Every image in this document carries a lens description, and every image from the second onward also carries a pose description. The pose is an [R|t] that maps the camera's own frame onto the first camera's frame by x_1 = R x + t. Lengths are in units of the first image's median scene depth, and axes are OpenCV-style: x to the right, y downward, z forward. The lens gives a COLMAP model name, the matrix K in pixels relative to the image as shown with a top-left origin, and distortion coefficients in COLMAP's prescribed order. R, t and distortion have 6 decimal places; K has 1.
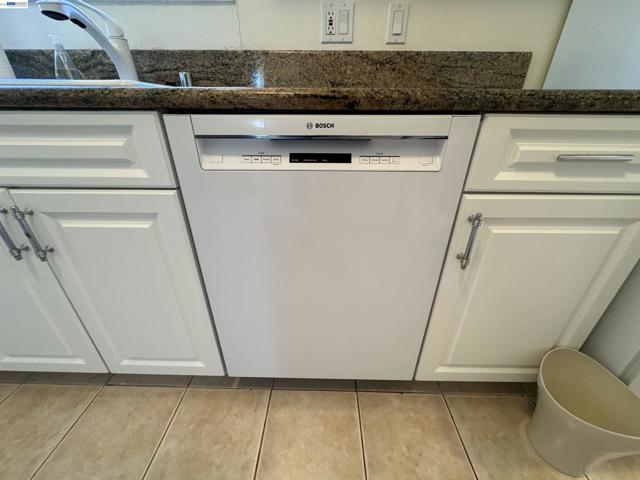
lens RADIAL K [[256.3, 0, 319.3], [0, 256.3, 239.5], [0, 0, 1]] dist [-0.001085, -0.000445]
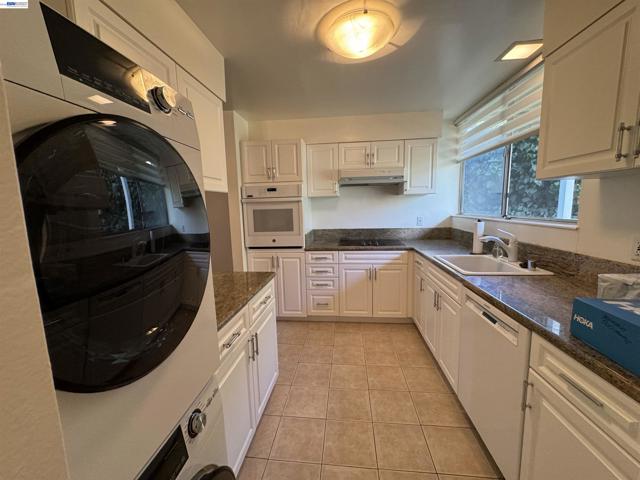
lens RADIAL K [[256.3, 0, 319.3], [0, 256.3, 239.5], [0, 0, 1]] dist [-0.001085, -0.000445]
pose [[-0.085547, 0.124212, -0.988561, 1.717550], [-0.433839, 0.888553, 0.149189, -0.435794], [0.896920, 0.441639, -0.022125, -0.535917]]
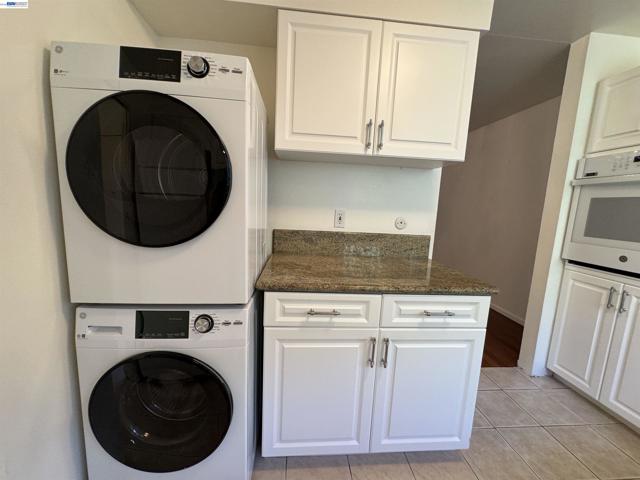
lens RADIAL K [[256.3, 0, 319.3], [0, 256.3, 239.5], [0, 0, 1]] dist [-0.001085, -0.000445]
pose [[-0.992510, -0.038153, -0.116057, 0.552552], [-0.098135, 0.814795, 0.571383, -0.563808], [0.072762, 0.578492, -0.812436, 0.110252]]
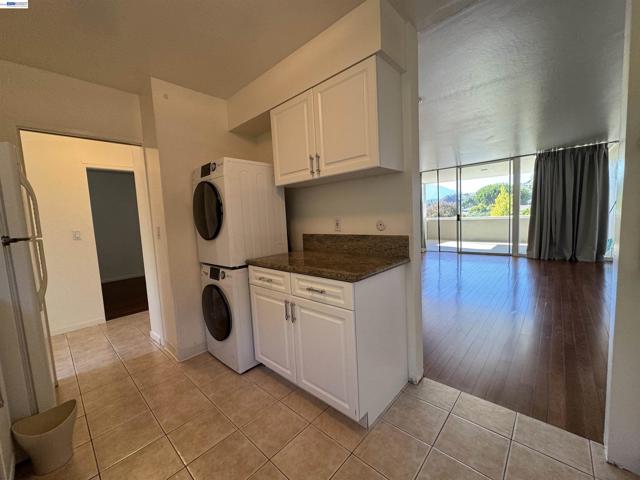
lens RADIAL K [[256.3, 0, 319.3], [0, 256.3, 239.5], [0, 0, 1]] dist [-0.001085, -0.000445]
pose [[-0.750009, -0.028324, 0.660821, -1.554325], [0.340833, 0.839675, 0.422823, -0.605396], [-0.566850, 0.542350, -0.620110, 0.211302]]
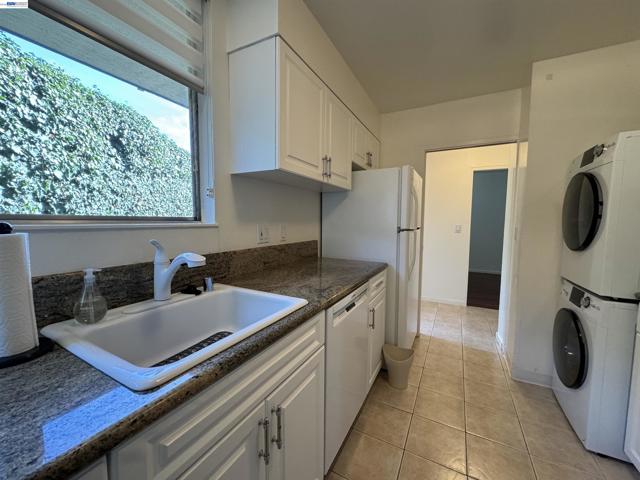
lens RADIAL K [[256.3, 0, 319.3], [0, 256.3, 239.5], [0, 0, 1]] dist [-0.001085, -0.000445]
pose [[0.451801, -0.069905, 0.889376, -1.606962], [0.401478, 0.906201, -0.132722, -0.480205], [-0.796675, 0.417029, 0.437488, -0.112306]]
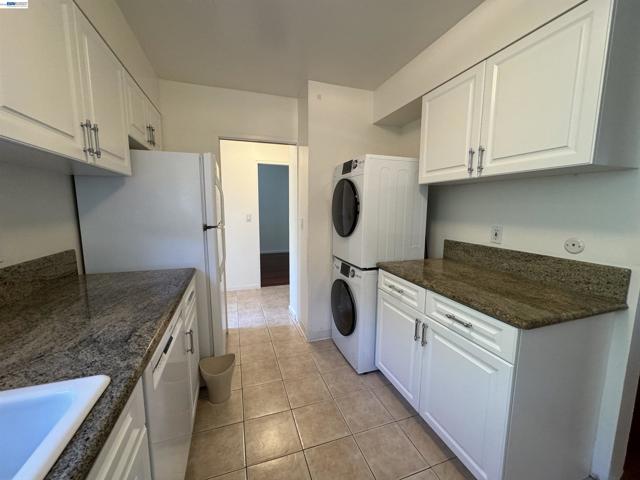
lens RADIAL K [[256.3, 0, 319.3], [0, 256.3, 239.5], [0, 0, 1]] dist [-0.001085, -0.000445]
pose [[-0.341143, -0.129904, 0.930992, -1.373359], [0.421061, 0.864372, 0.274898, -0.693668], [-0.840433, 0.485785, -0.240177, 0.089228]]
